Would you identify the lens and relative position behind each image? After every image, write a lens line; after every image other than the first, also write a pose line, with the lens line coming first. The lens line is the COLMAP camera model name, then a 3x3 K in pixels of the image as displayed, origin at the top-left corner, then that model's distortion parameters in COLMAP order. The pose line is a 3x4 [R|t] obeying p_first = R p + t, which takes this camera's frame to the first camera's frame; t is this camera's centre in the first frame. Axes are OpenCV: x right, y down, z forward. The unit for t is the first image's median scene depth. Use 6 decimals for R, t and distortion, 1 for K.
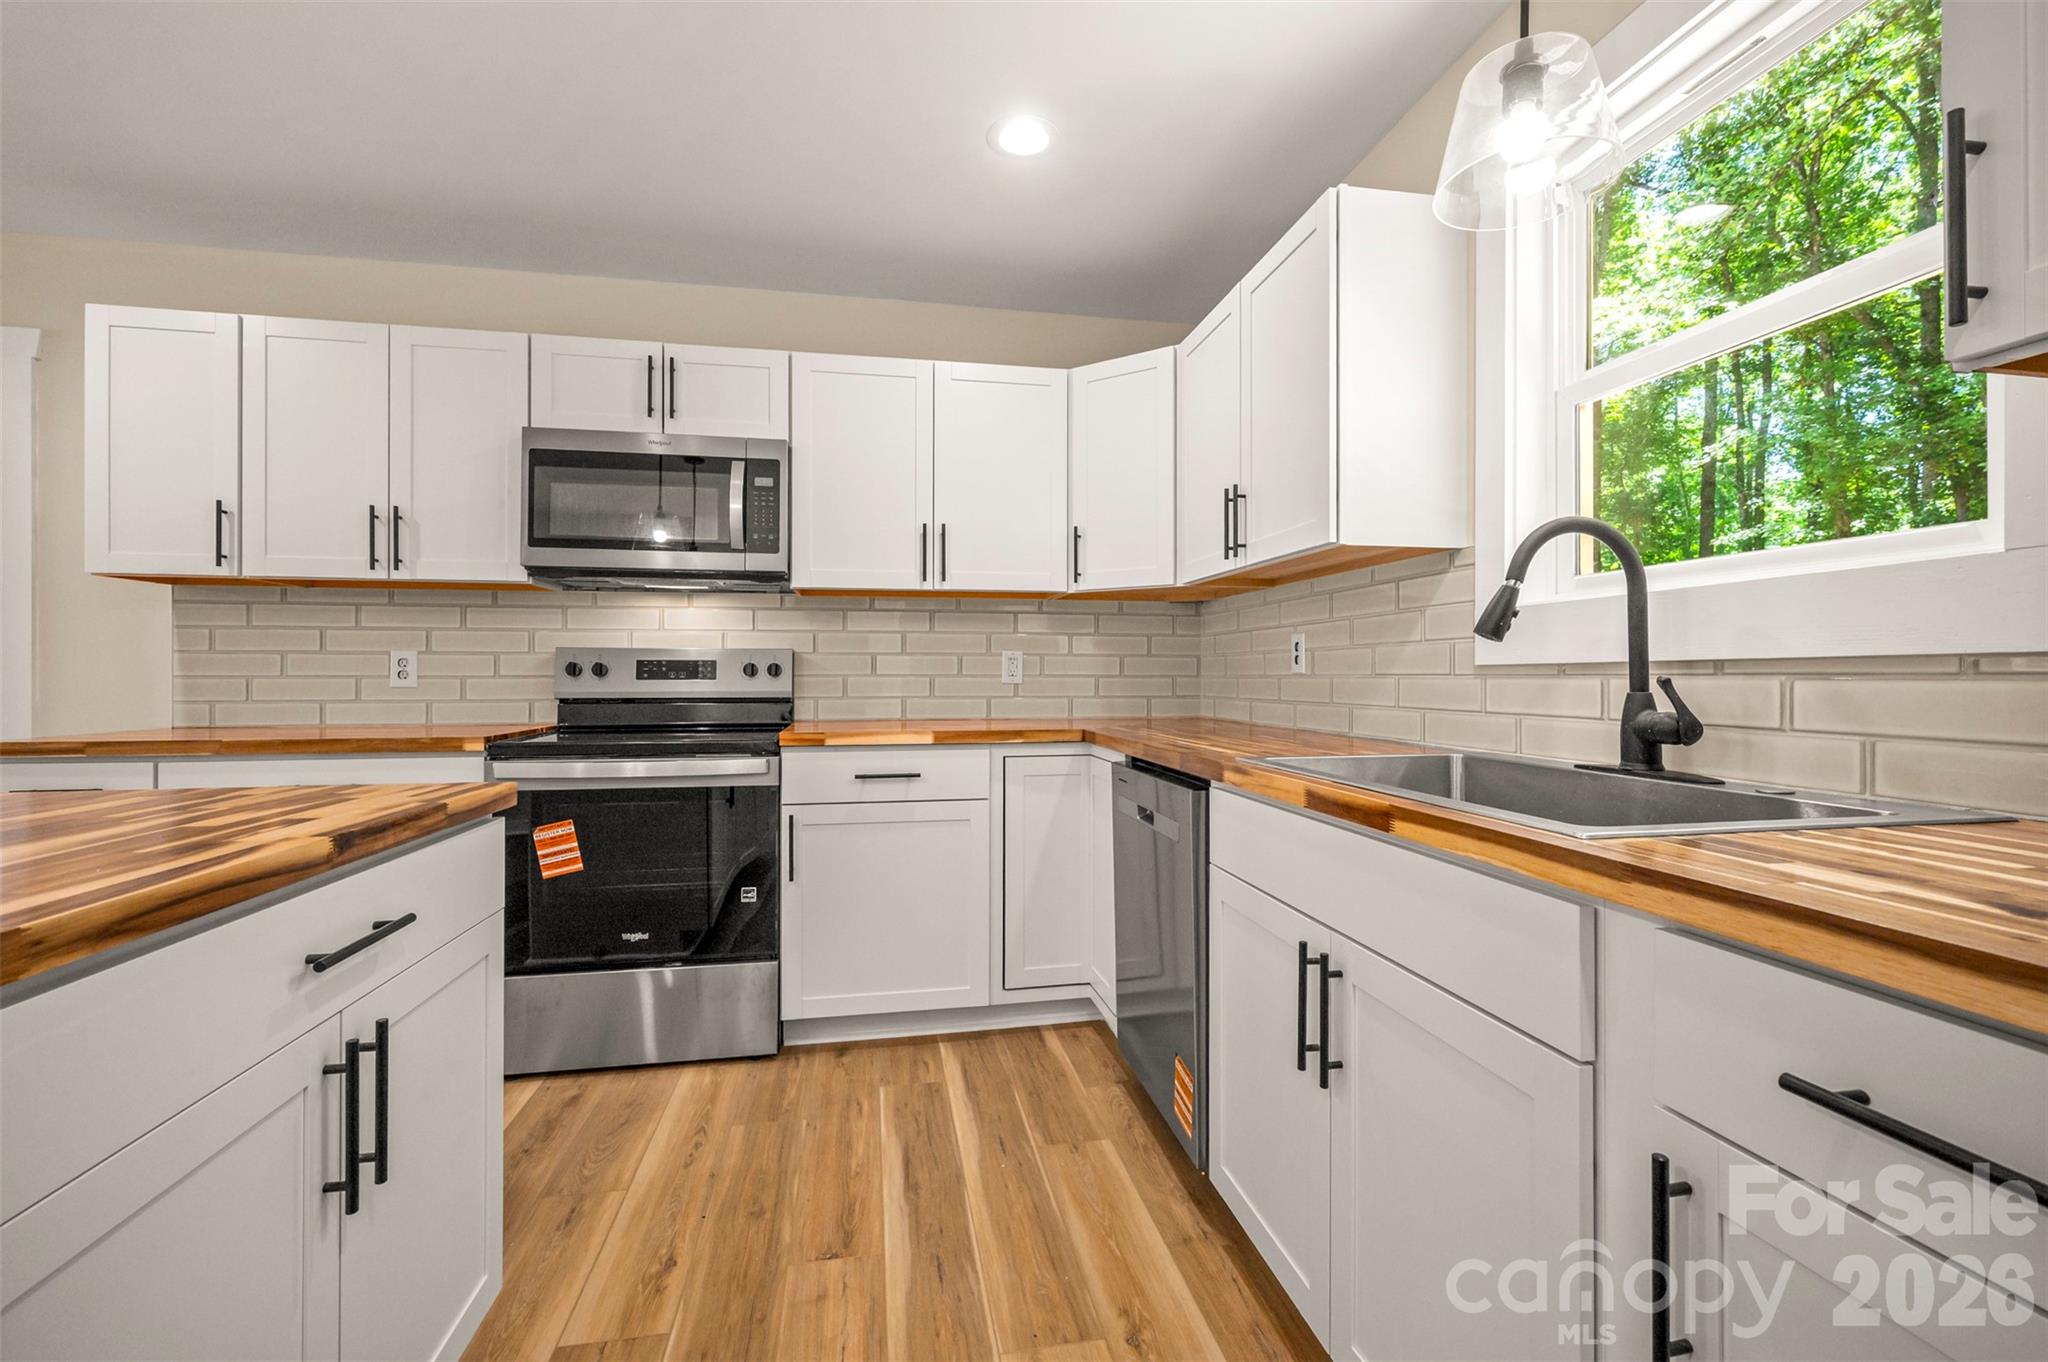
lens RADIAL K [[879.4, 0, 1032.2], [0, 879.4, 670.1], [0, 0, 1]] dist [0.000251, -0.000196]
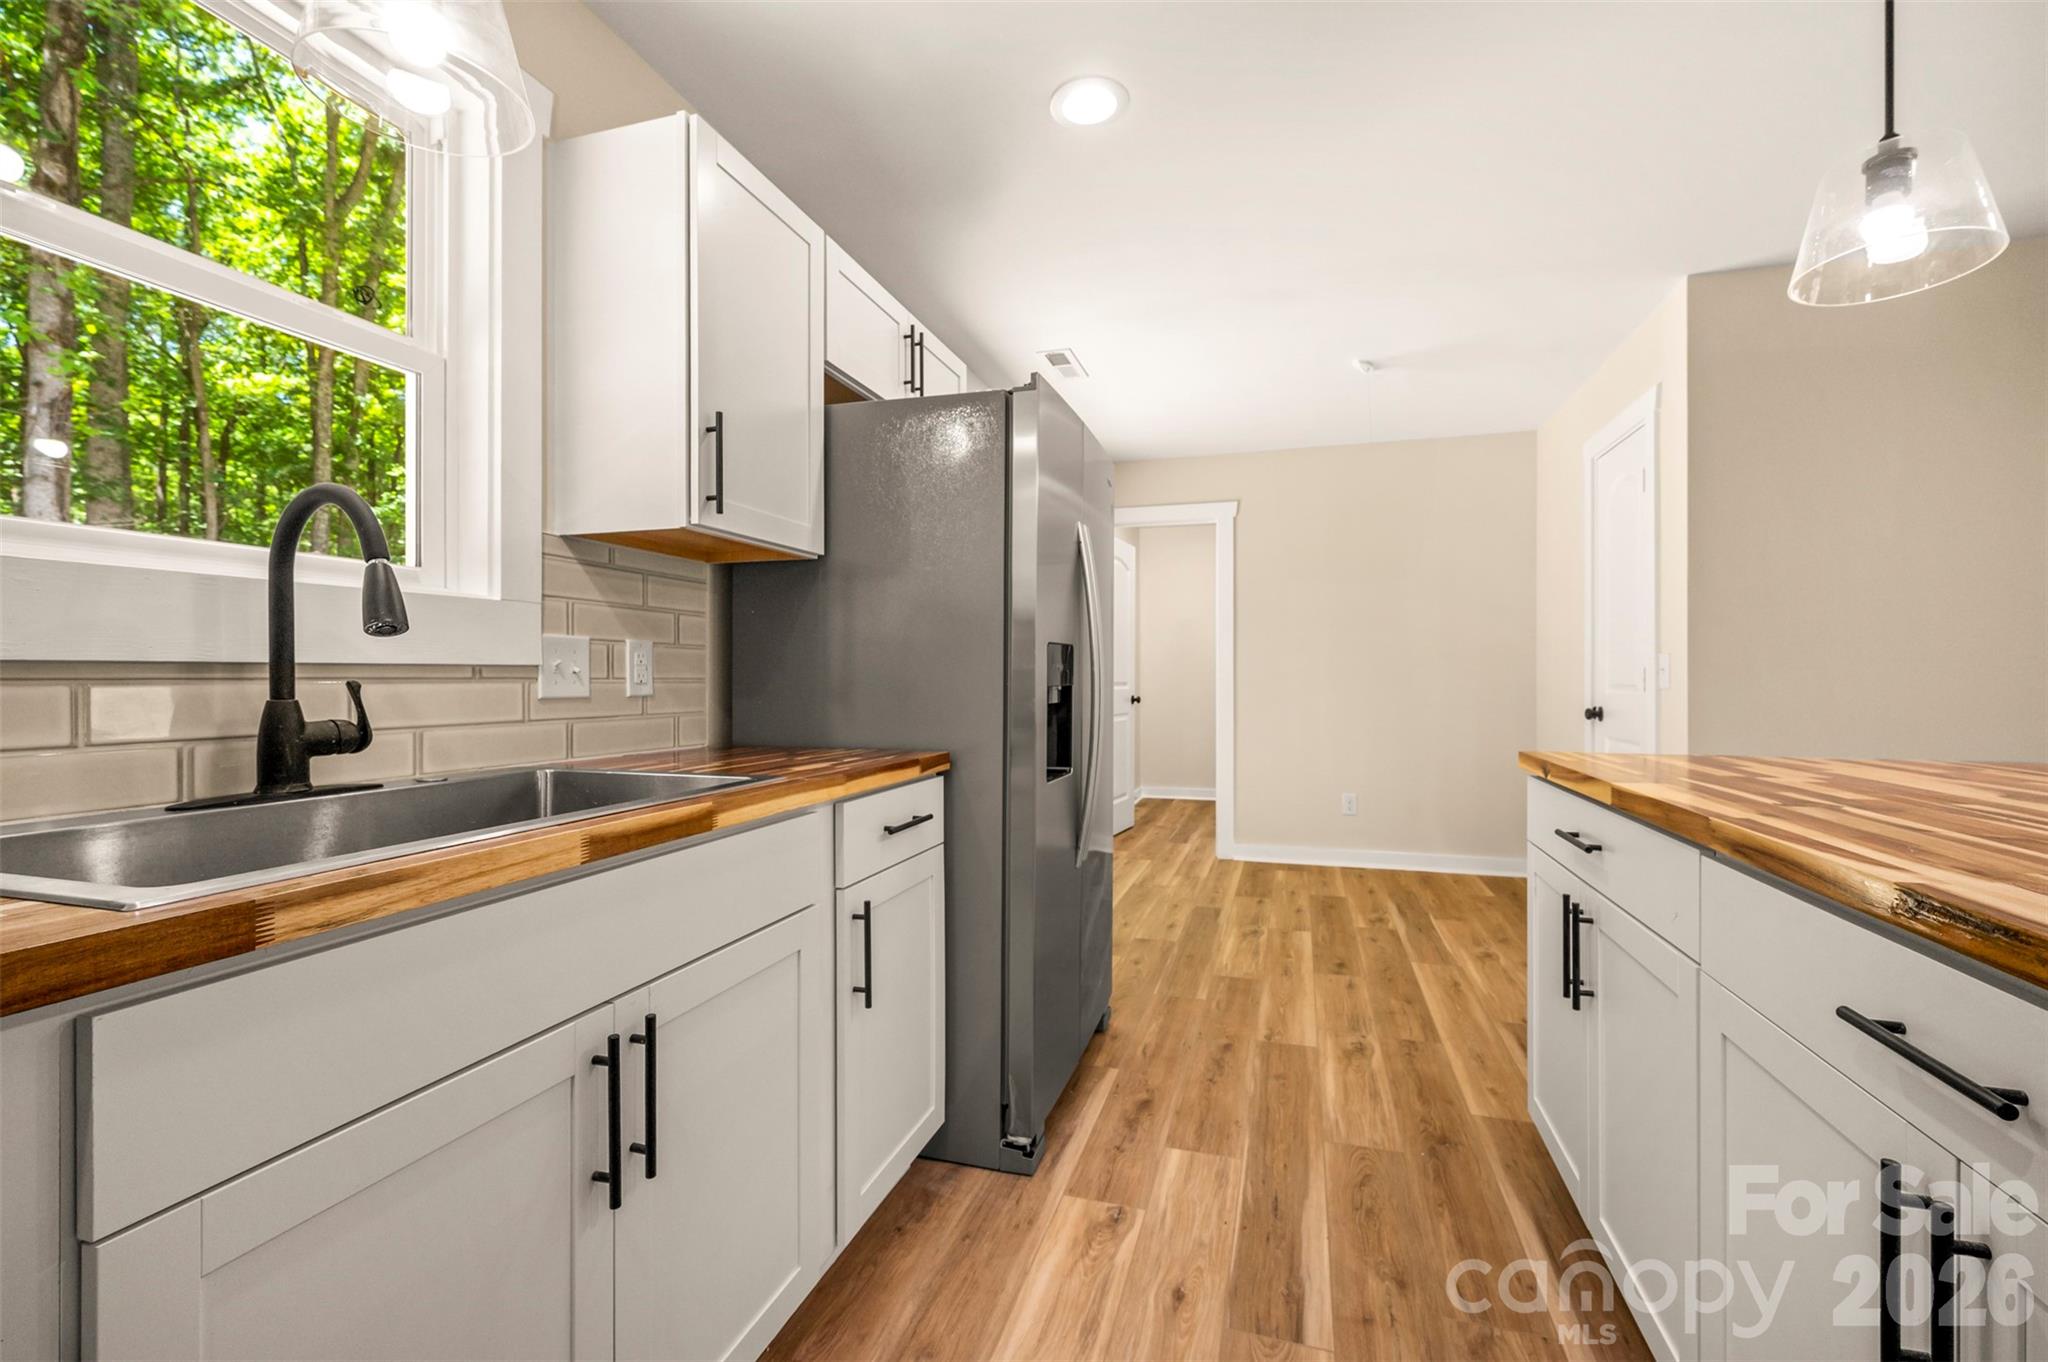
lens RADIAL K [[870.8, 0, 1024.0], [0, 870.8, 681.0], [0, 0, 1]] dist [-0.001349, -0.000253]
pose [[-0.882306, 0.000486, 0.470676, -0.174277], [-0.000532, 0.999998, -0.002030, 0.004552], [-0.470675, -0.002041, -0.882304, 0.748364]]
